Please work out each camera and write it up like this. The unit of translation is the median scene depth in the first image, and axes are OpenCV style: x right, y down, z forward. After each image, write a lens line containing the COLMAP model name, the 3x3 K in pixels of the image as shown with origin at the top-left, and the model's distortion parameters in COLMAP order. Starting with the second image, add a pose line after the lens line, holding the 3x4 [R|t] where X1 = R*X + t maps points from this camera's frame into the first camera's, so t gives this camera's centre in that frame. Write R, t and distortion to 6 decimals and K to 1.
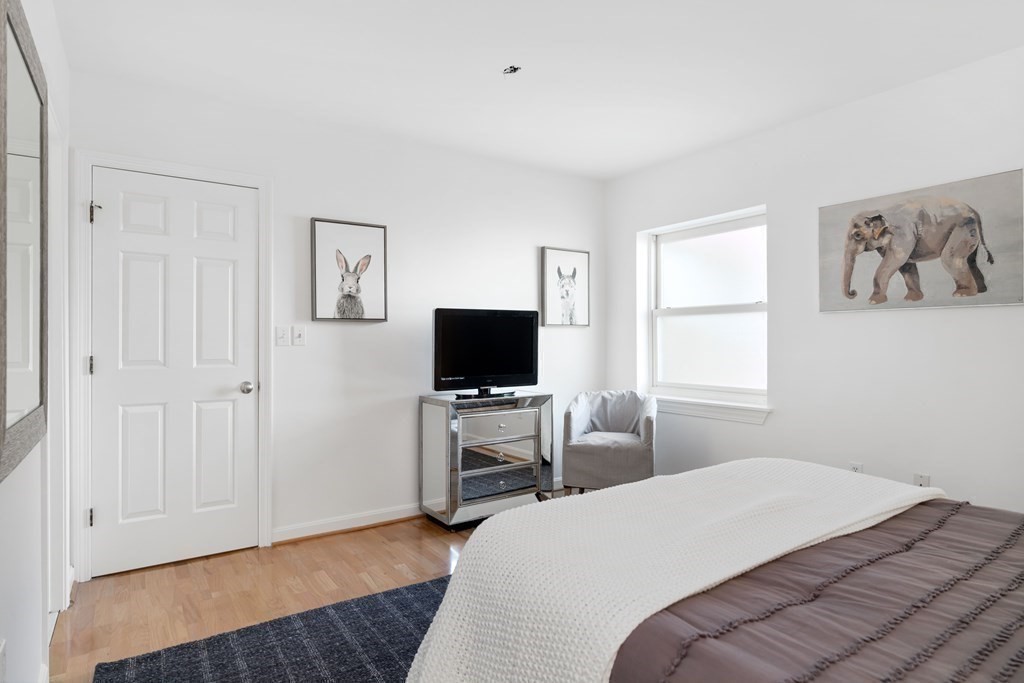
lens RADIAL K [[580.8, 0, 516.7], [0, 580.8, 340.4], [0, 0, 1]] dist [-0.005169, 0.001464]
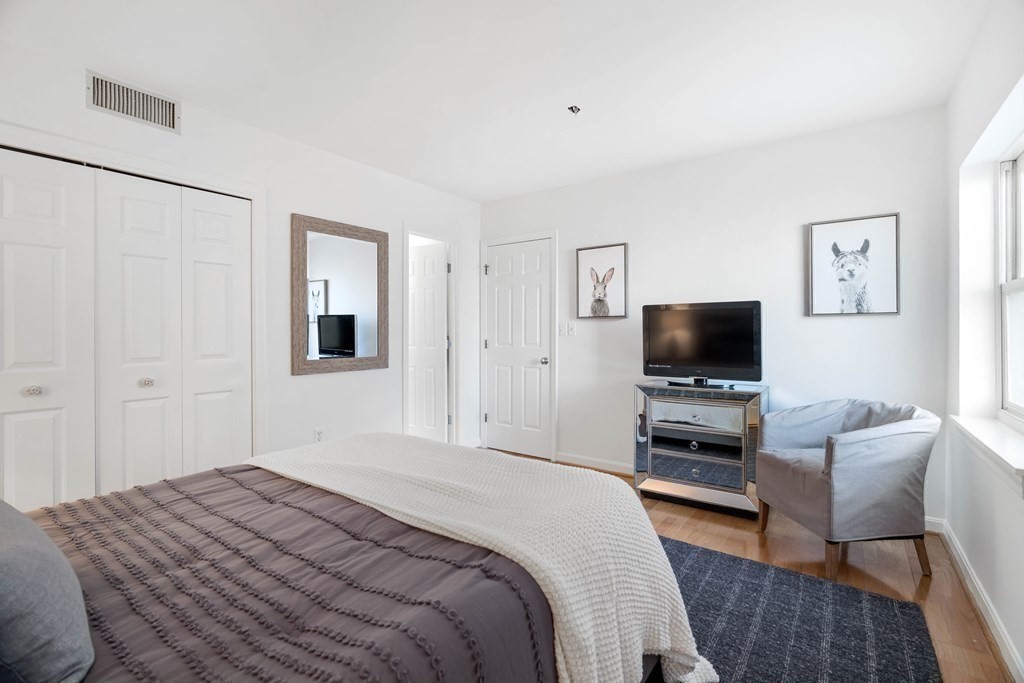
lens RADIAL K [[468.5, 0, 515.8], [0, 468.5, 334.8], [0, 0, 1]] dist [-0.012315, 0.003279]
pose [[0.309212, 0.004562, -0.950982, 0.769160], [-0.005457, 0.999981, 0.003023, 0.003935], [0.950978, 0.004255, 0.309231, 0.513005]]
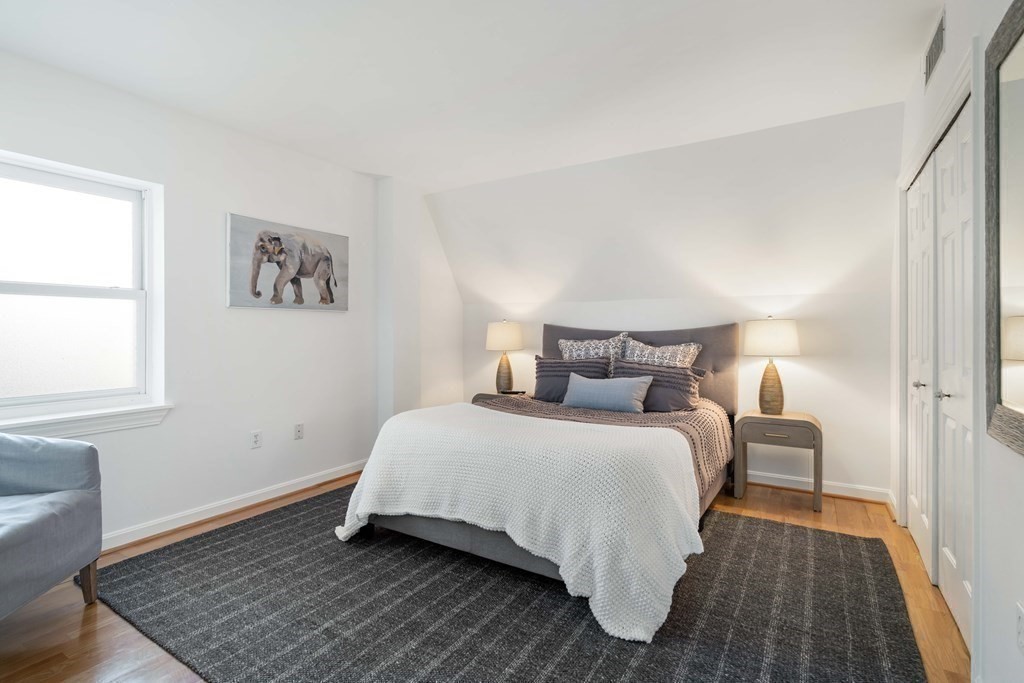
lens RADIAL K [[468.5, 0, 515.1], [0, 468.5, 334.6], [0, 0, 1]] dist [-0.012315, 0.003279]
pose [[-0.401109, -0.000747, 0.916030, -0.547444], [0.007344, 0.999965, 0.004031, 0.005525], [-0.916001, 0.008344, -0.401089, 0.900283]]
